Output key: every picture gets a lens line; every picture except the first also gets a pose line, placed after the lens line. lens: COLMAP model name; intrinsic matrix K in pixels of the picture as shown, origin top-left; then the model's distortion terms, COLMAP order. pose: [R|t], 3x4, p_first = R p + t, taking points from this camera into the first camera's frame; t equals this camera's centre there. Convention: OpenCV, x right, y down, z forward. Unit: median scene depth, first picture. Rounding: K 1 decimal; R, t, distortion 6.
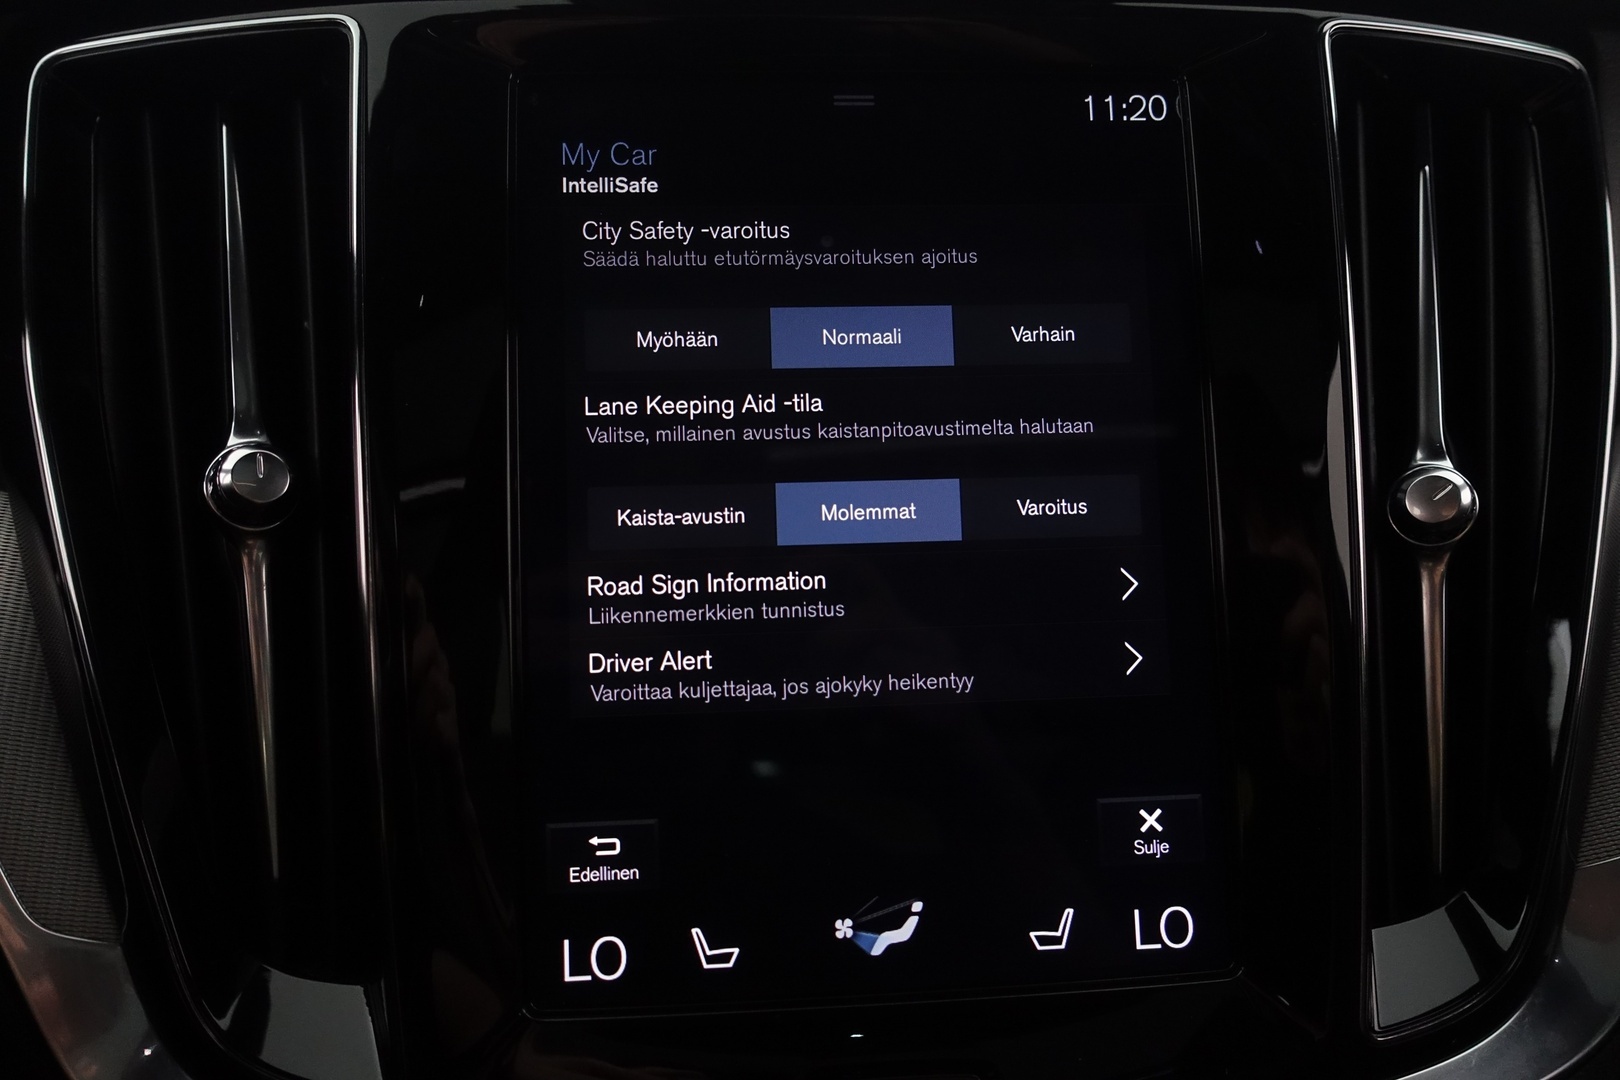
lens RADIAL K [[1117.6, 0, 803.2], [0, 1117.6, 537.3], [0, 0, 1]] dist [0.008506, -0.007127]
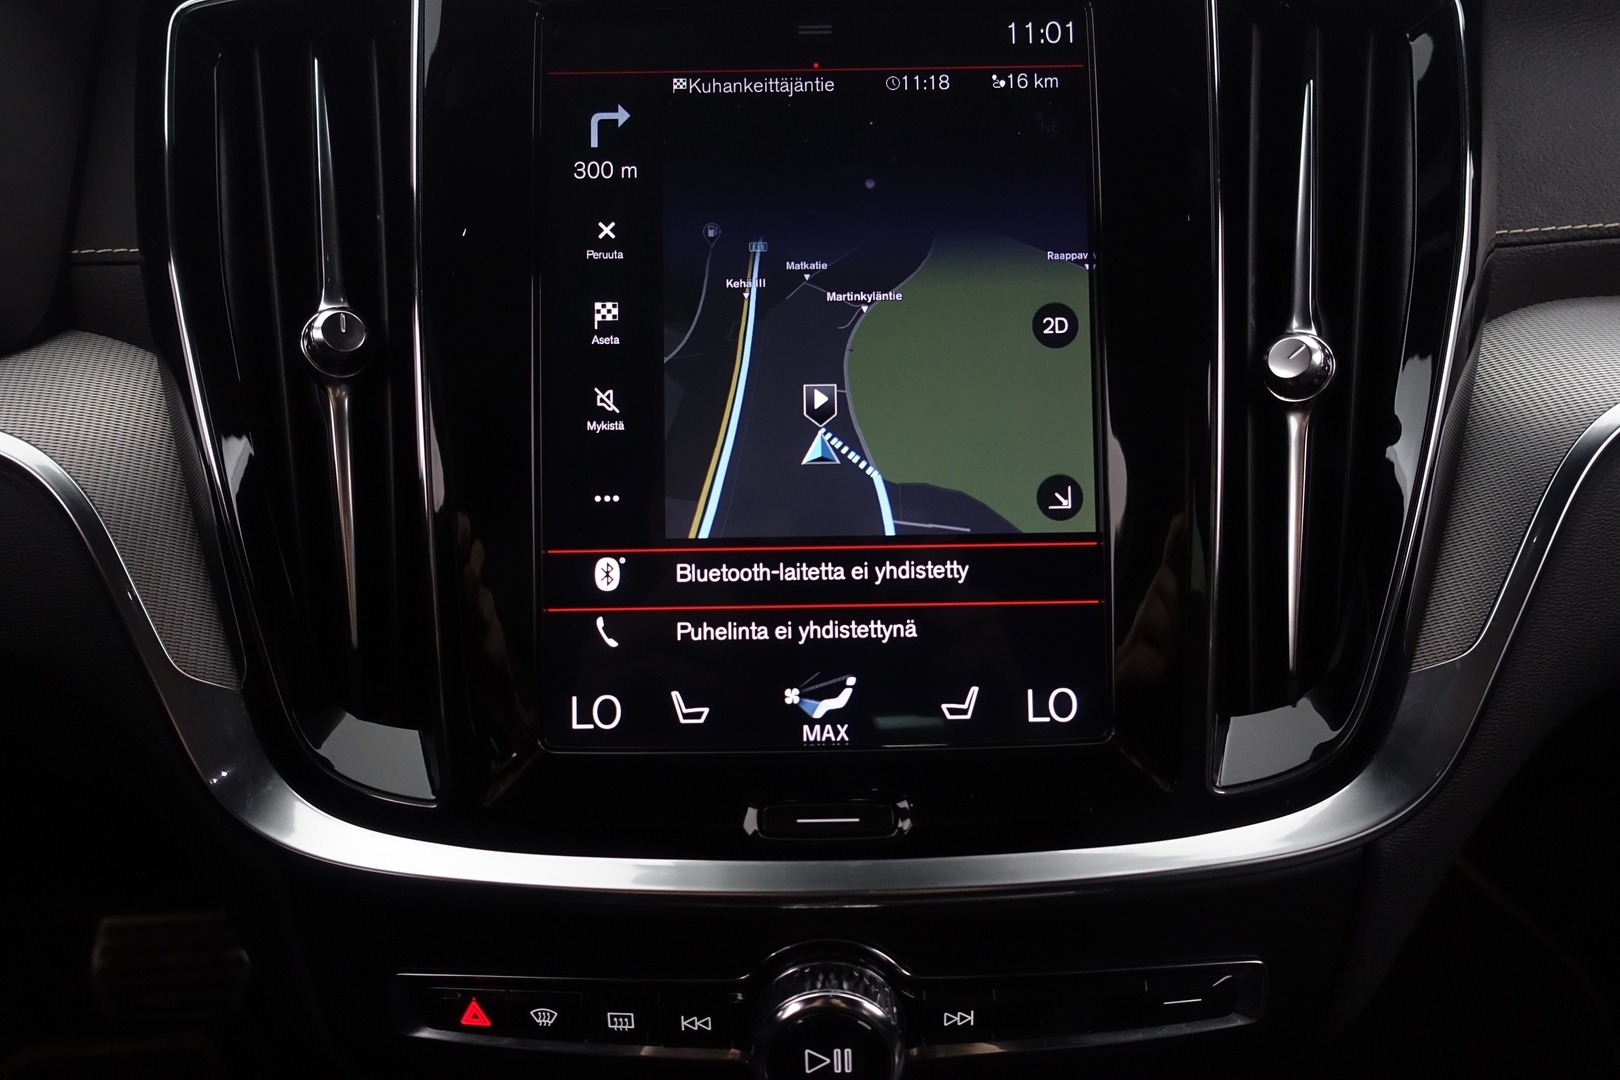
lens RADIAL K [[1117.6, 0, 795.2], [0, 1117.6, 541.7], [0, 0, 1]] dist [0.008506, -0.007127]
pose [[0.997153, 0.015720, -0.073743, 0.128894], [-0.013254, 0.999340, 0.033813, 0.132195], [0.074226, -0.032740, 0.996704, -0.246371]]
